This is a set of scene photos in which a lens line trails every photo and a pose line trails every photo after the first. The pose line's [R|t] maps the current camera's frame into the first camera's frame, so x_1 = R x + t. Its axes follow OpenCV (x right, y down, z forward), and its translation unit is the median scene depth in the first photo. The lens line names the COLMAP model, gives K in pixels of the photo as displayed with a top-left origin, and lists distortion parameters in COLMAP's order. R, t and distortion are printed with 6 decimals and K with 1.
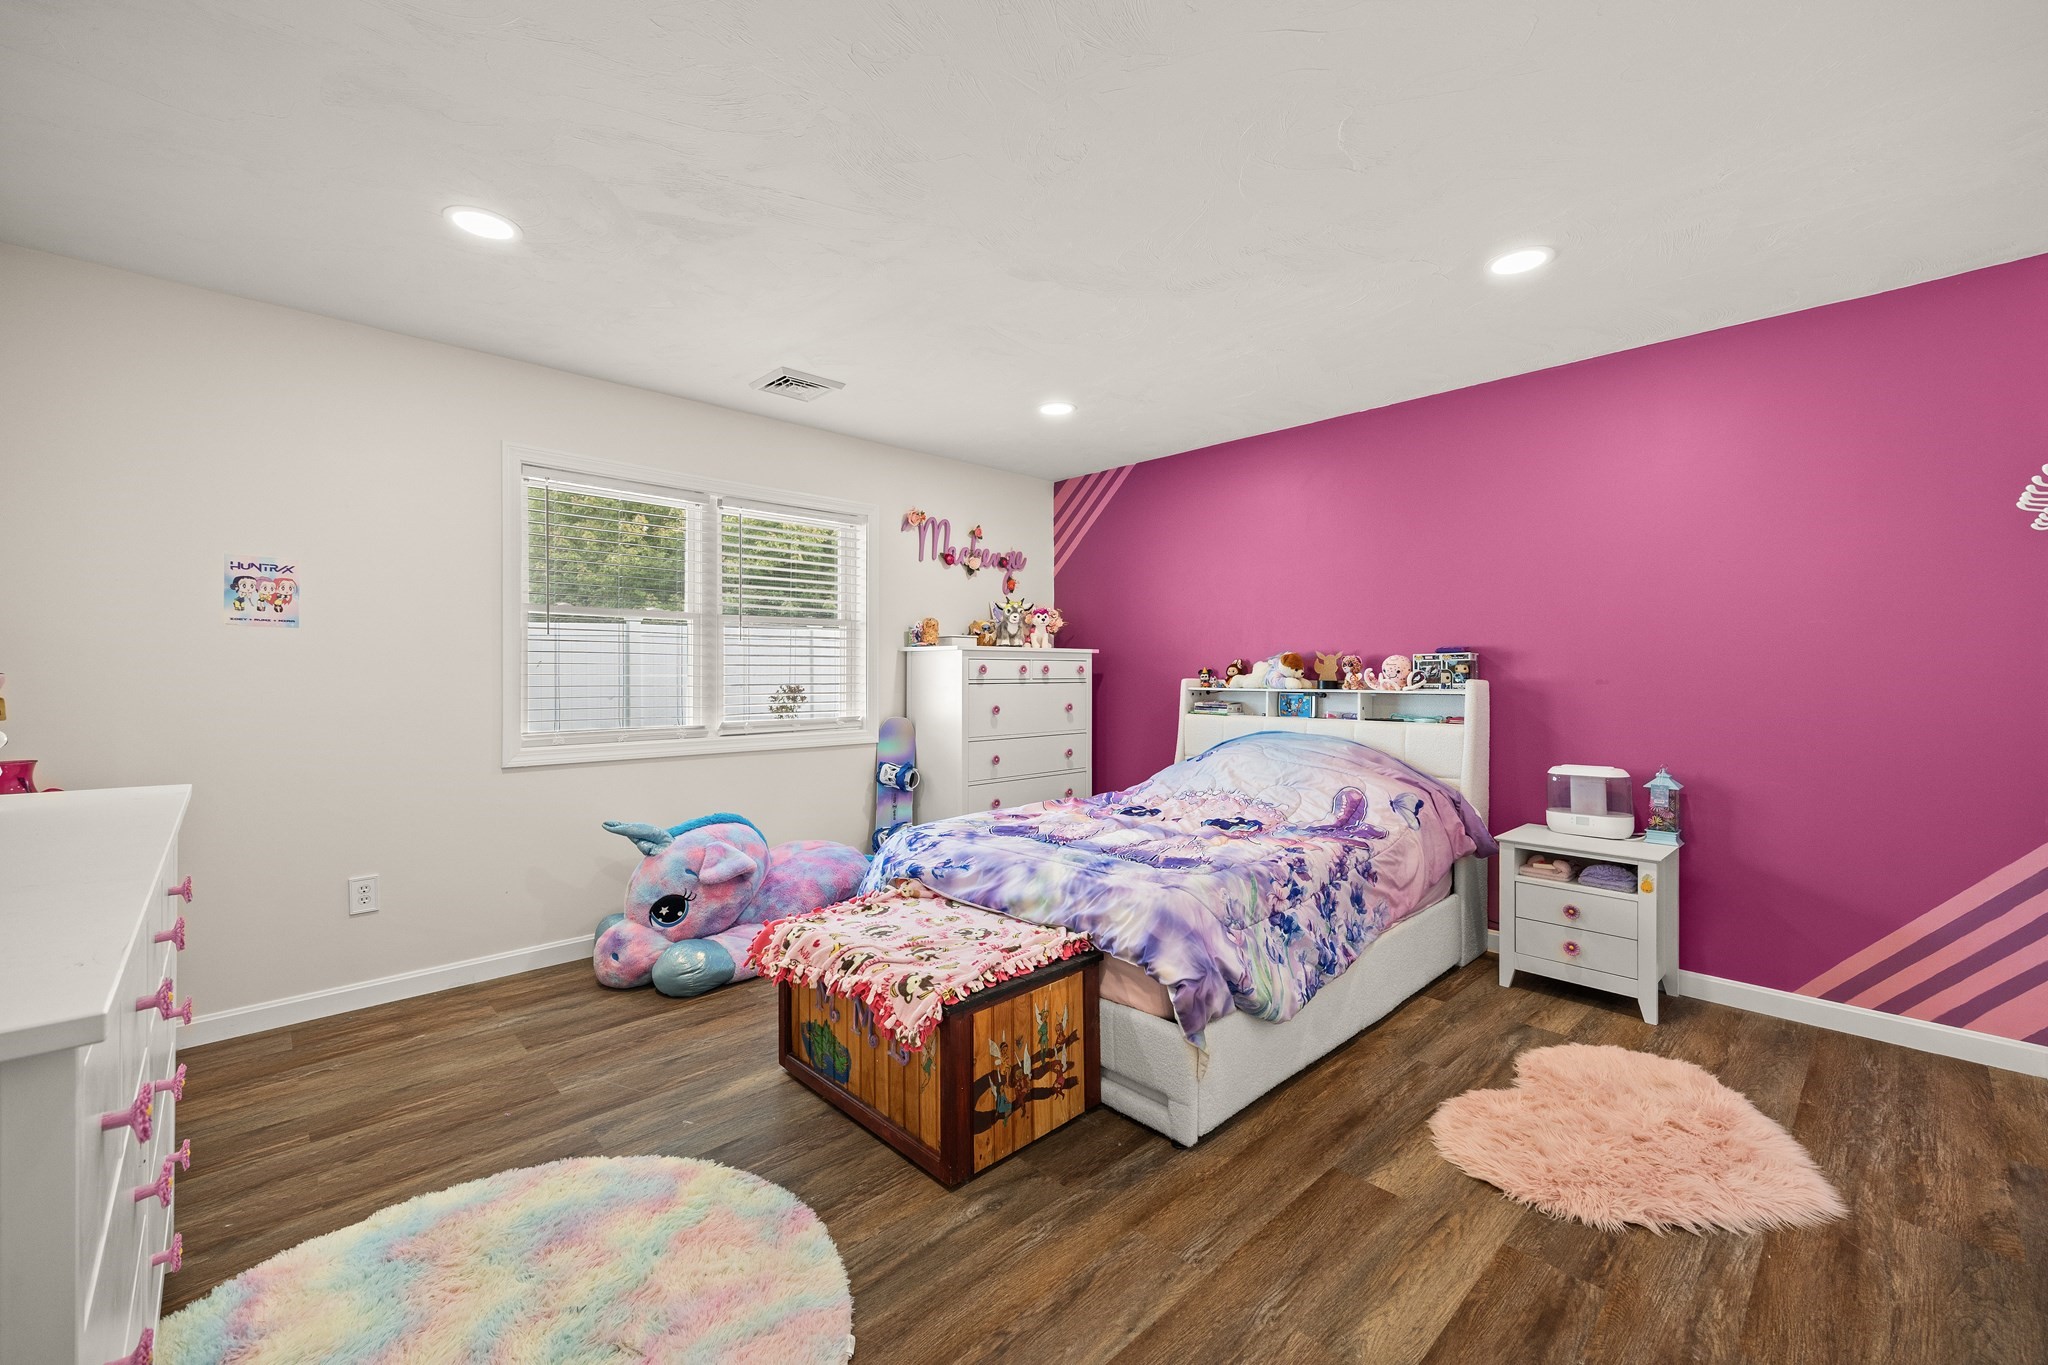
lens RADIAL K [[822.2, 0, 1031.8], [0, 822.2, 657.6], [0, 0, 1]] dist [0.008291, -0.000064]
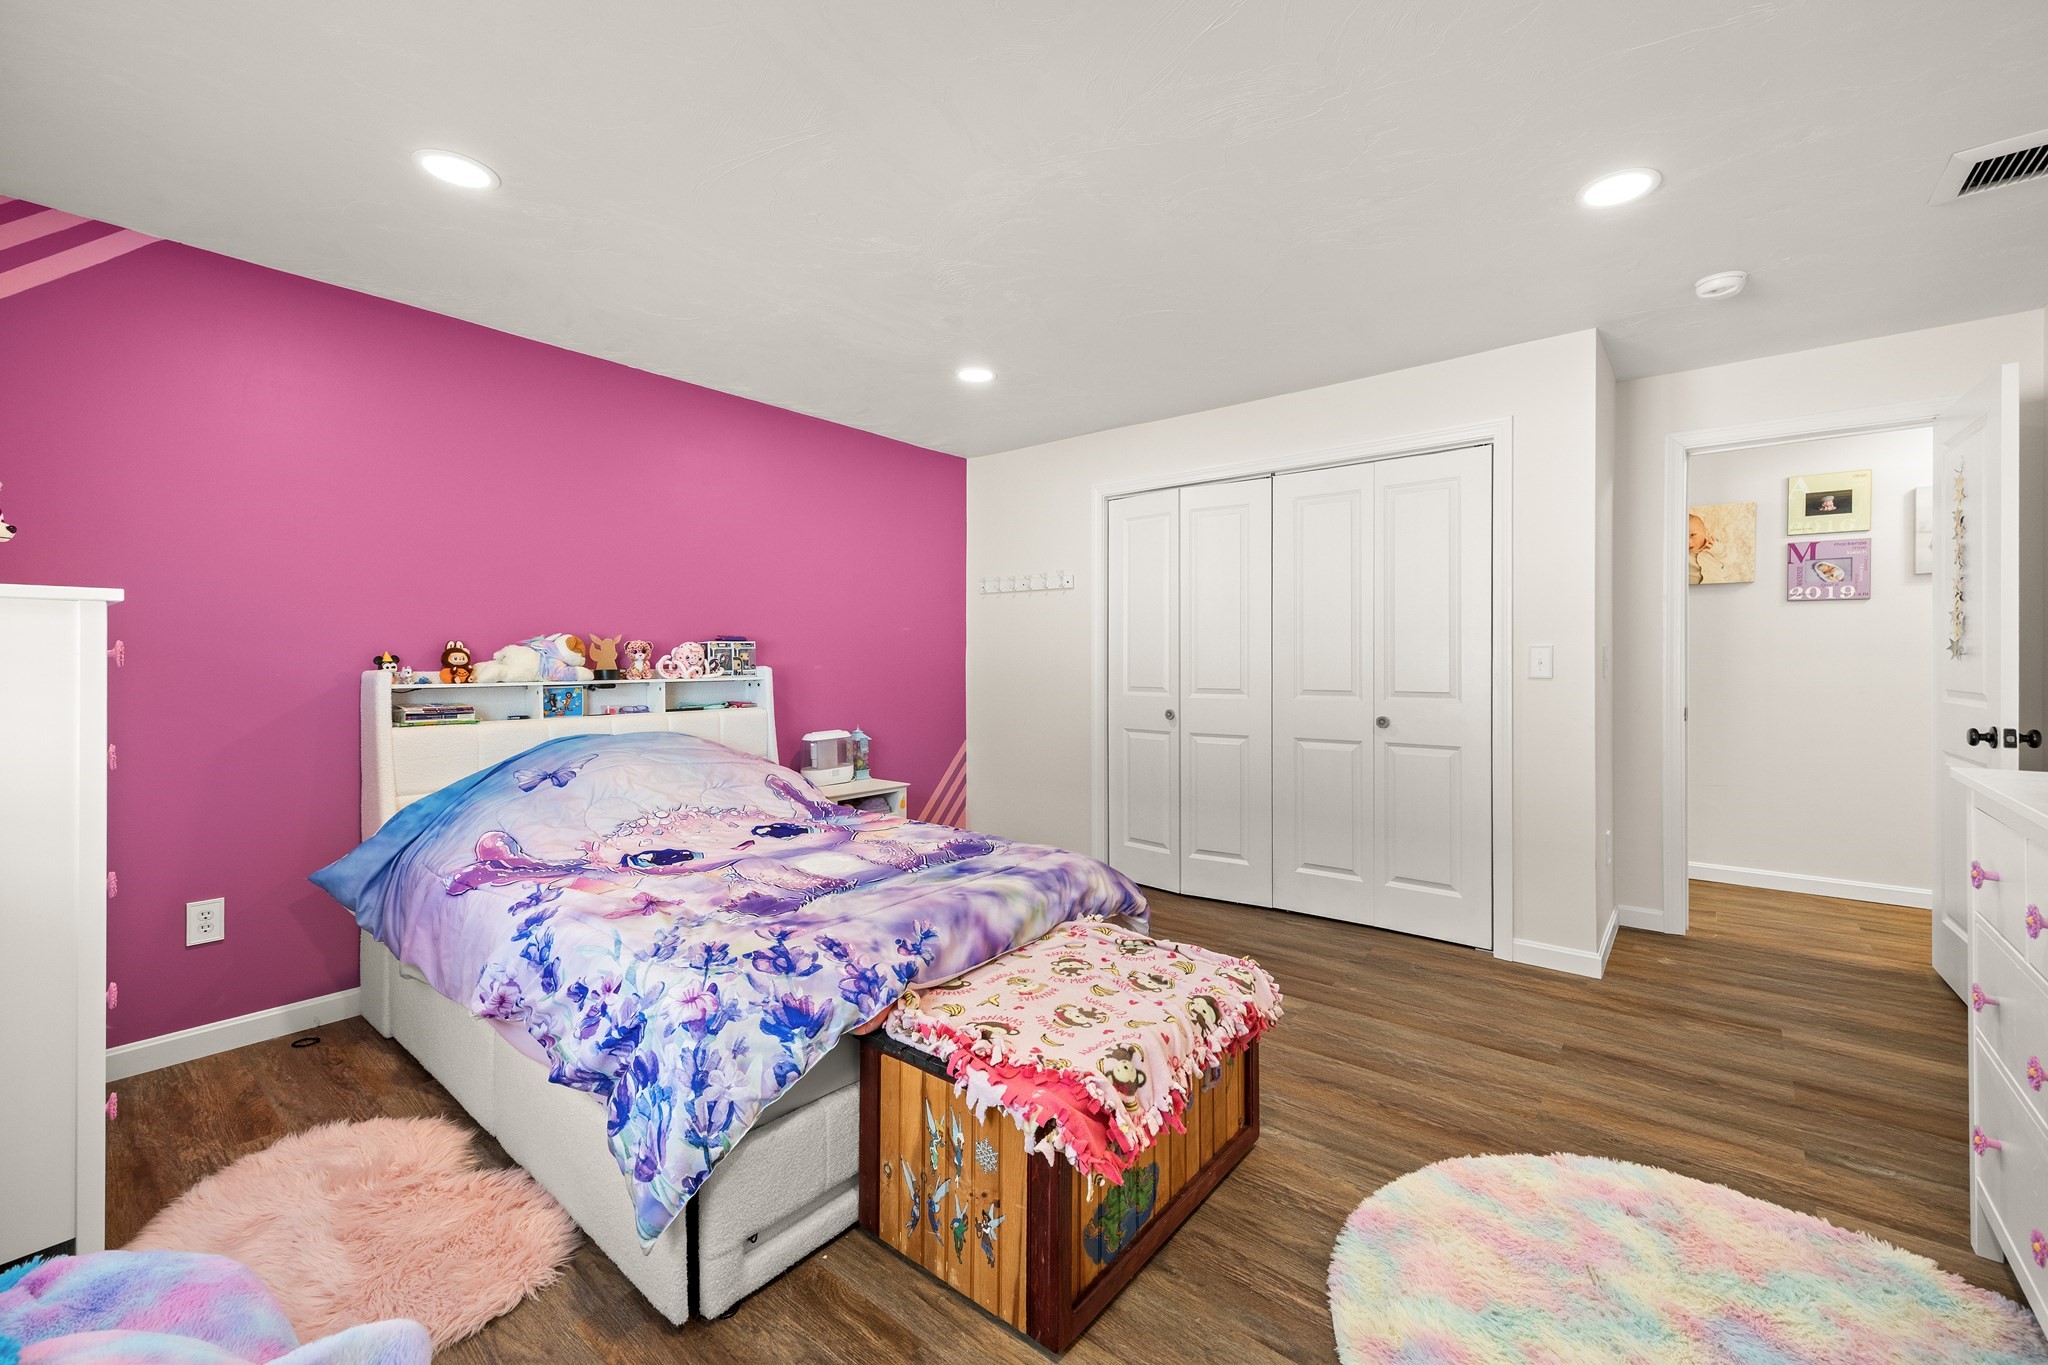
lens RADIAL K [[822.2, 0, 1031.8], [0, 822.2, 657.6], [0, 0, 1]] dist [0.008291, -0.000064]
pose [[-0.118674, 0.006386, 0.992913, -0.606535], [-0.015145, 0.999851, -0.008240, 0.018447], [-0.992818, -0.016015, -0.118560, 0.768745]]
